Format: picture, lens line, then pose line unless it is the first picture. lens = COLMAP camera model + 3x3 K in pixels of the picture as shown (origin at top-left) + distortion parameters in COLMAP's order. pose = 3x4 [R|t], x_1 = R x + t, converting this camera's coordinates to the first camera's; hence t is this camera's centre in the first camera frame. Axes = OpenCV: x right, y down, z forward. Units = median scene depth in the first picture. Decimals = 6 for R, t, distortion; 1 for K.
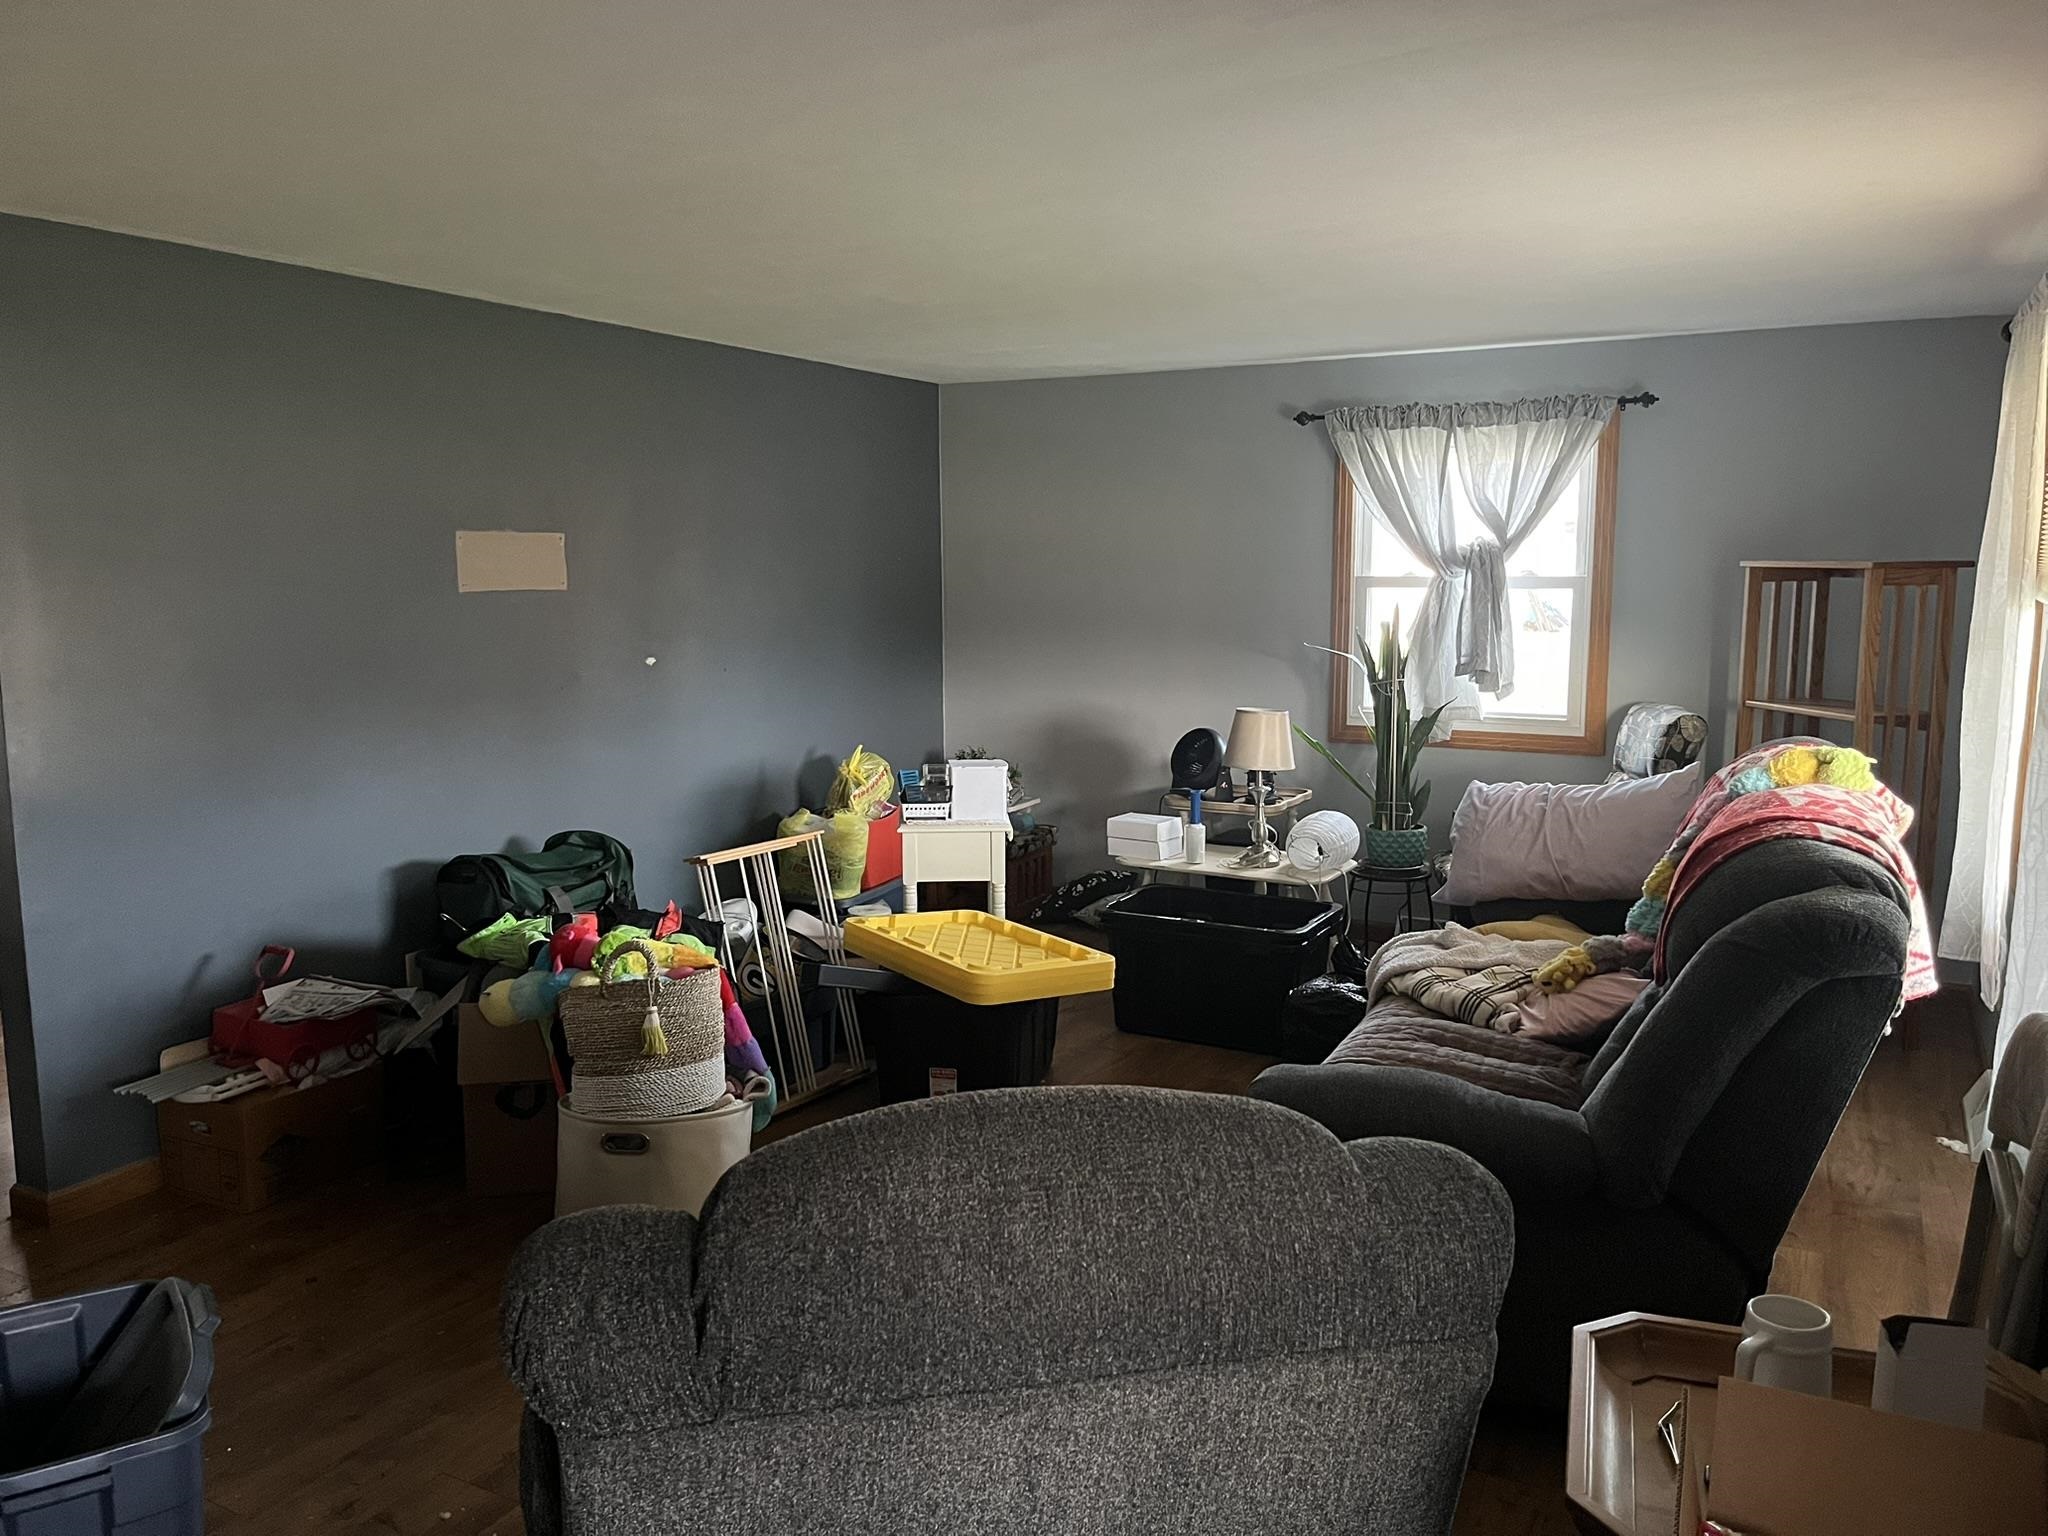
lens RADIAL K [[1543.8, 0, 1024.0], [0, 1543.8, 768.0], [0, 0, 1]] dist [-0.001175, -0.002214]
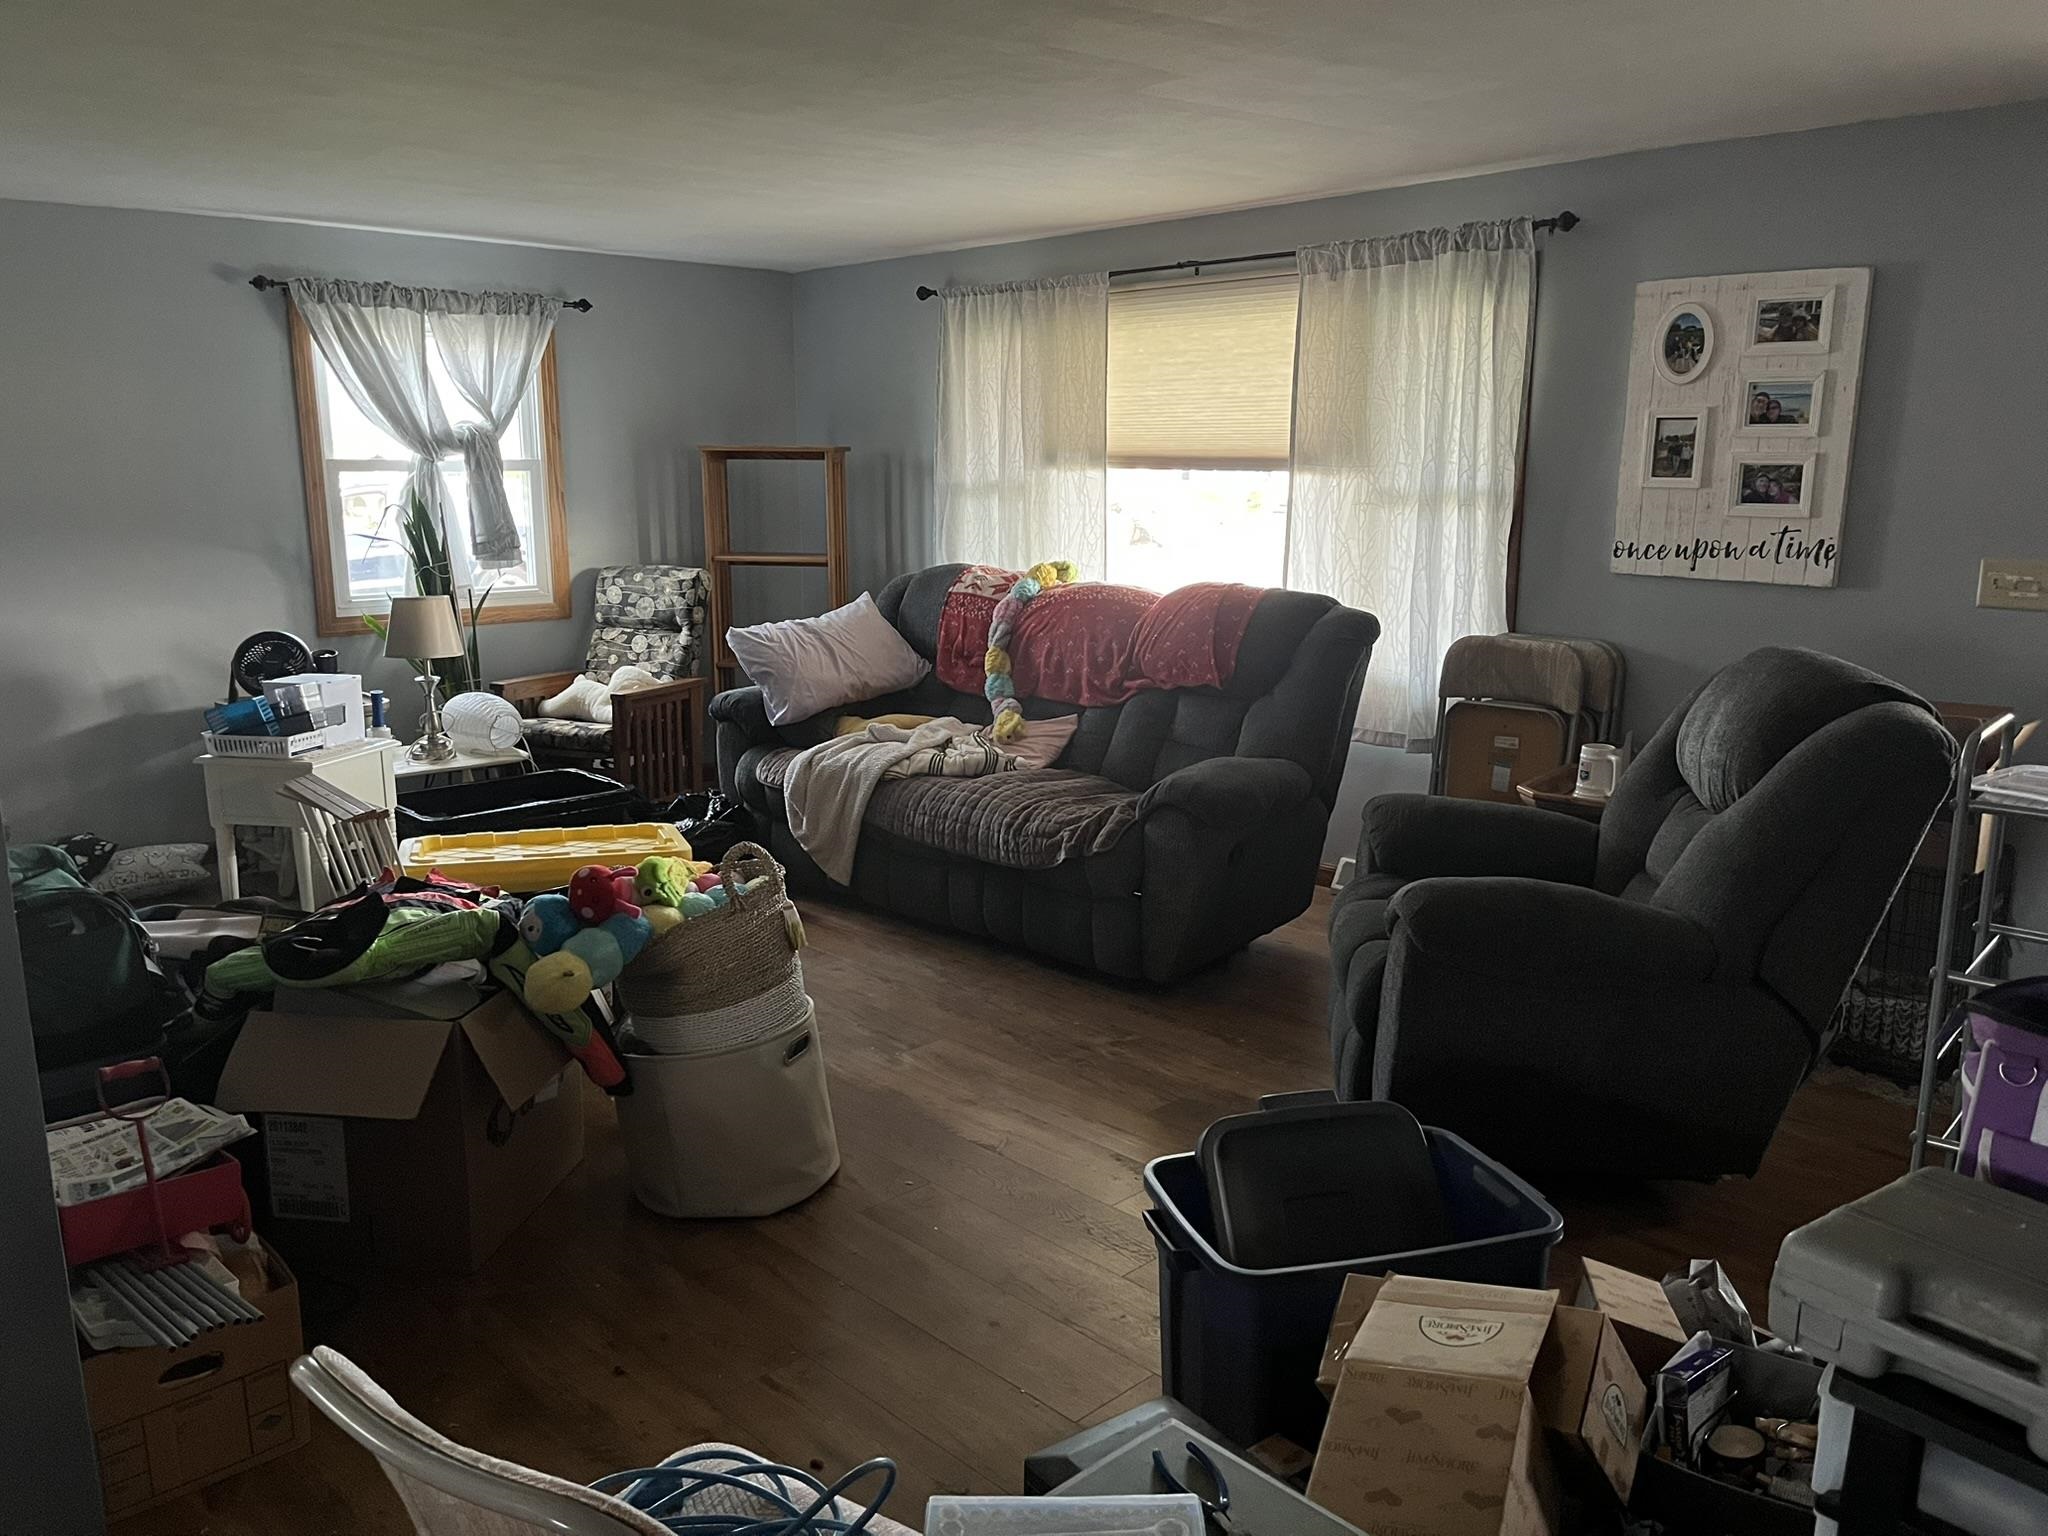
lens RADIAL K [[1543.8, 0, 1024.0], [0, 1543.8, 768.0], [0, 0, 1]] dist [-0.001175, -0.002214]
pose [[0.292864, -0.183295, 0.938421, -0.618423], [0.122872, 0.980531, 0.153174, -0.032071], [-0.948226, 0.070447, 0.309683, 0.327928]]
